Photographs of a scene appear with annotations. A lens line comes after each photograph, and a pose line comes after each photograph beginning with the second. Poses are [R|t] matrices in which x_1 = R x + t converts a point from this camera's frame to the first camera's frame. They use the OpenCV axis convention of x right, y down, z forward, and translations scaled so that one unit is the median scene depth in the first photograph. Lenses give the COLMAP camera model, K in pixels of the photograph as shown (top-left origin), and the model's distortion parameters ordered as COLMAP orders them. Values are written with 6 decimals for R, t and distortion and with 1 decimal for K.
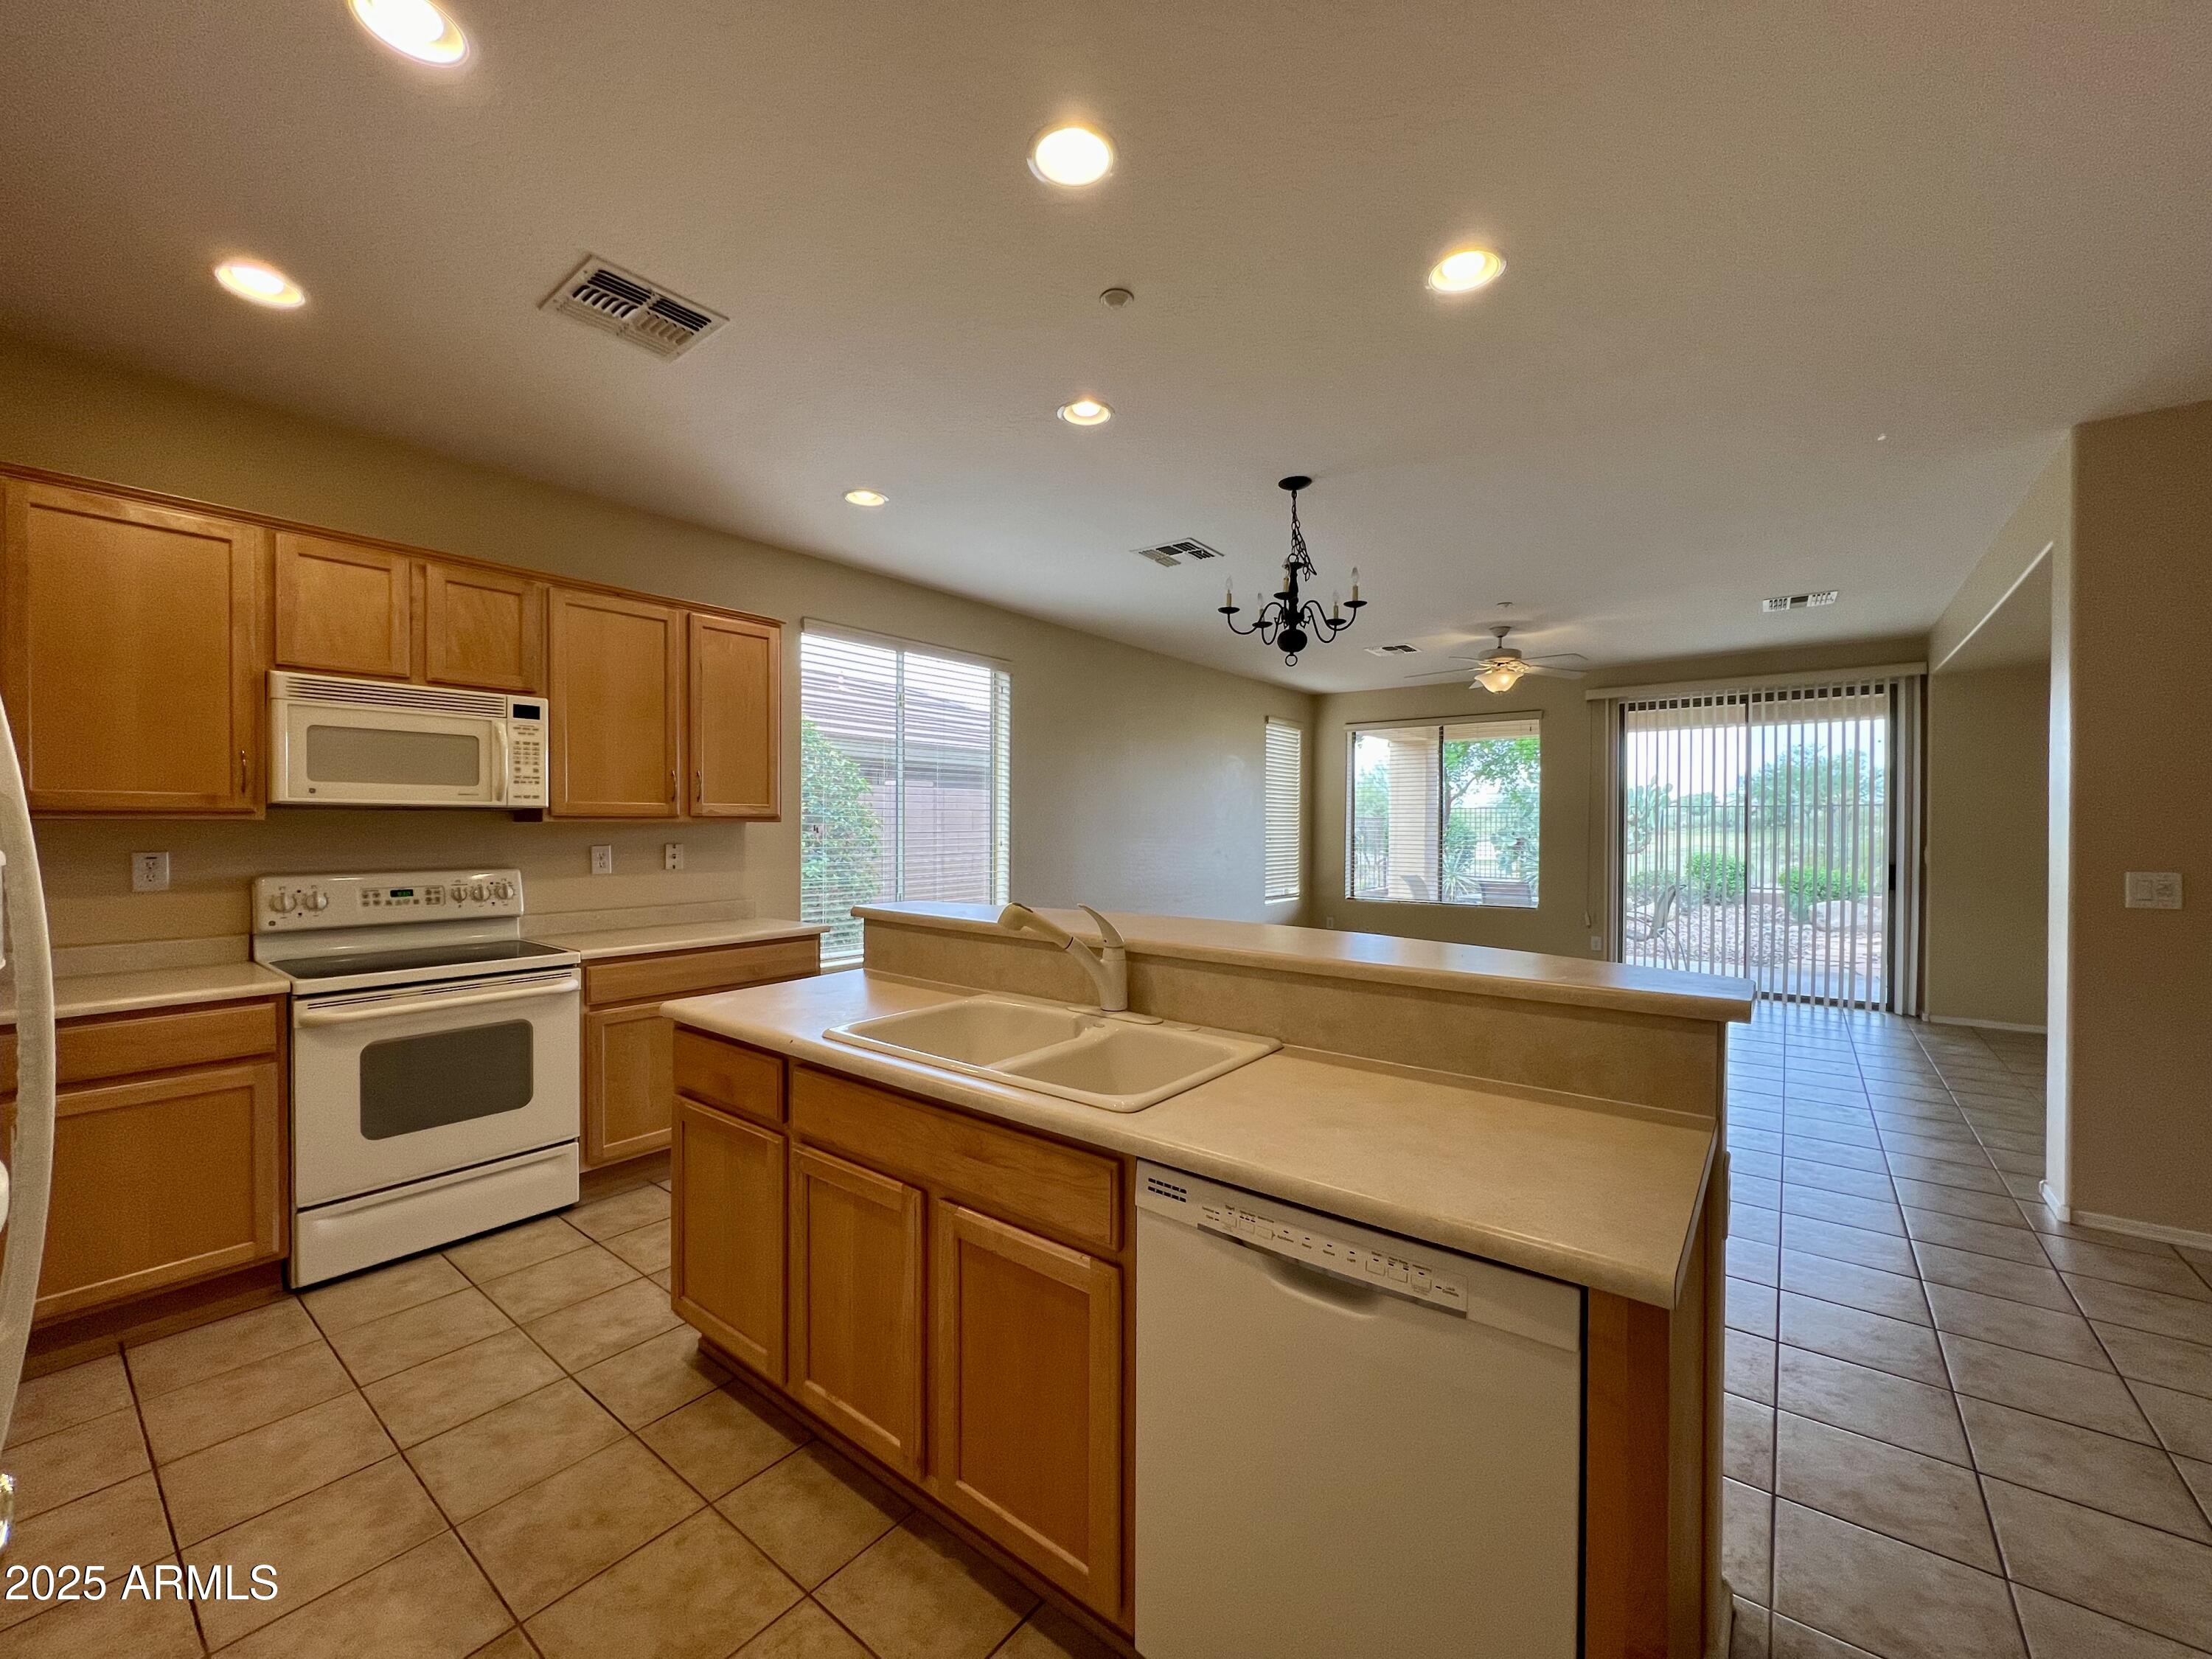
lens RADIAL K [[886.4, 0, 1097.0], [0, 886.4, 830.8], [0, 0, 1]] dist [0.002562, 0.000109]
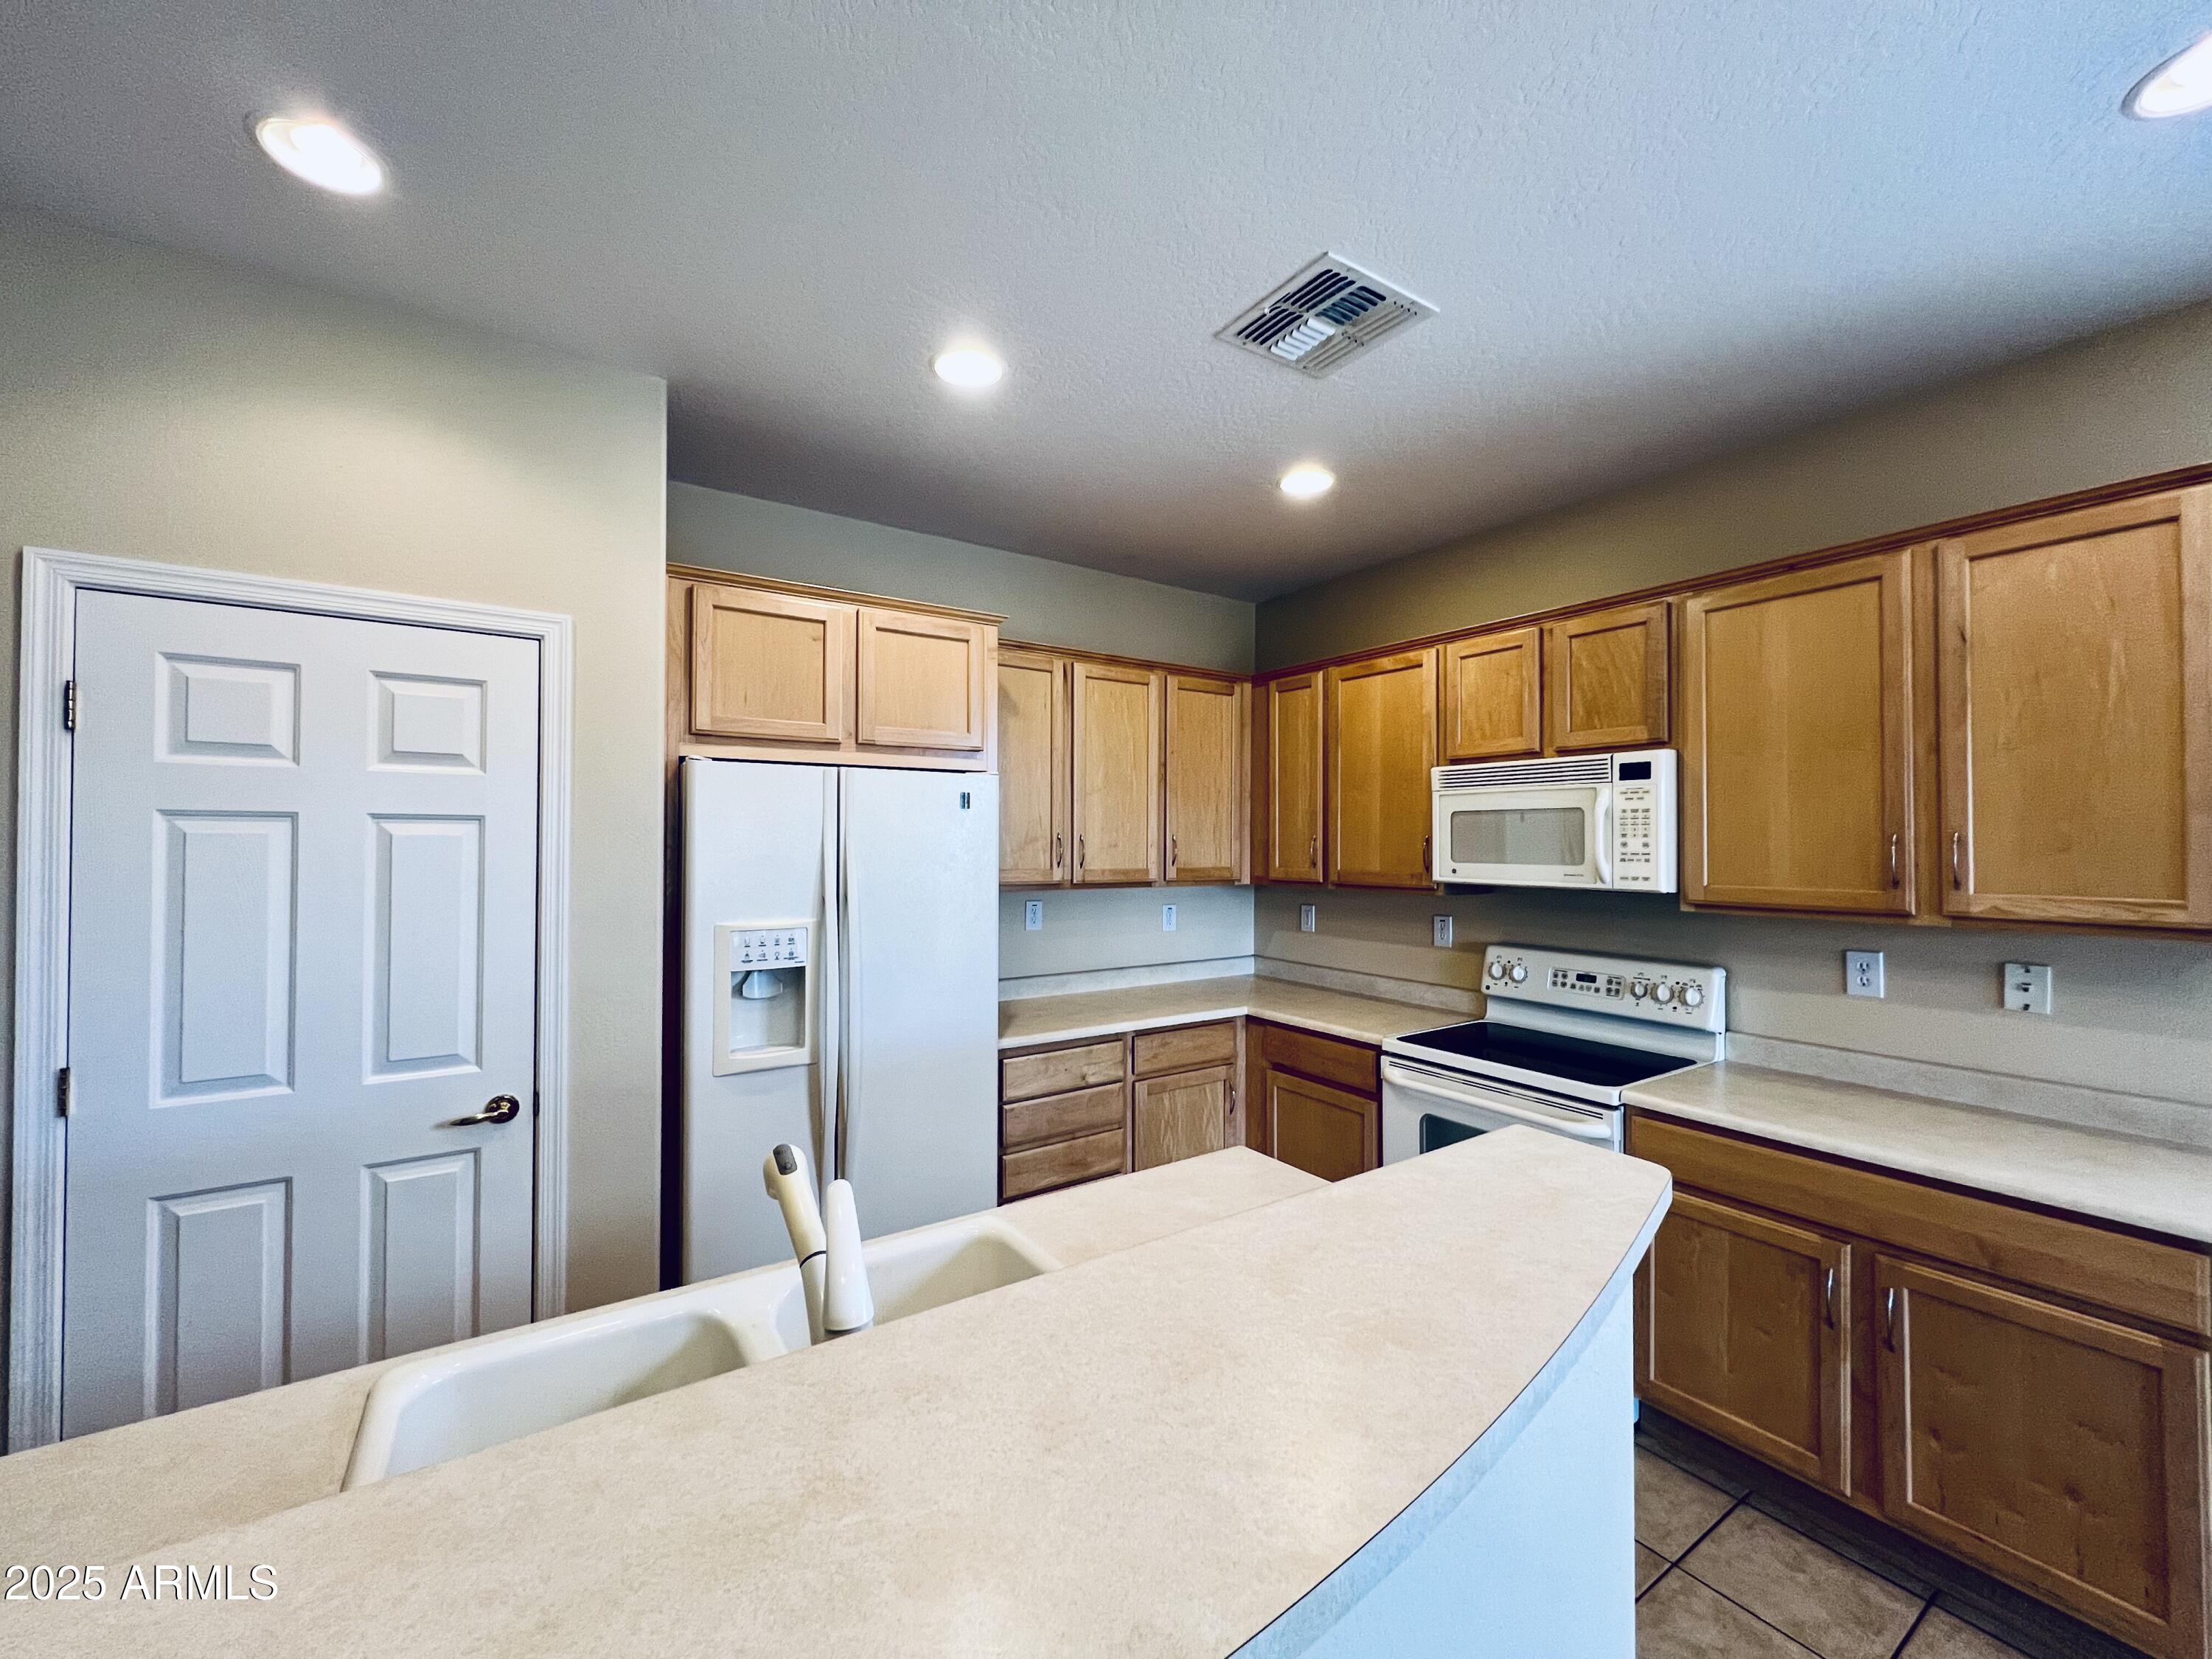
lens RADIAL K [[886.4, 0, 1096.4], [0, 886.4, 835.5], [0, 0, 1]] dist [0.002562, 0.000109]
pose [[-0.319728, -0.004930, -0.947497, 0.256737], [-0.002752, 0.999987, -0.004274, -0.072849], [0.947505, 0.001241, -0.319737, 0.806877]]
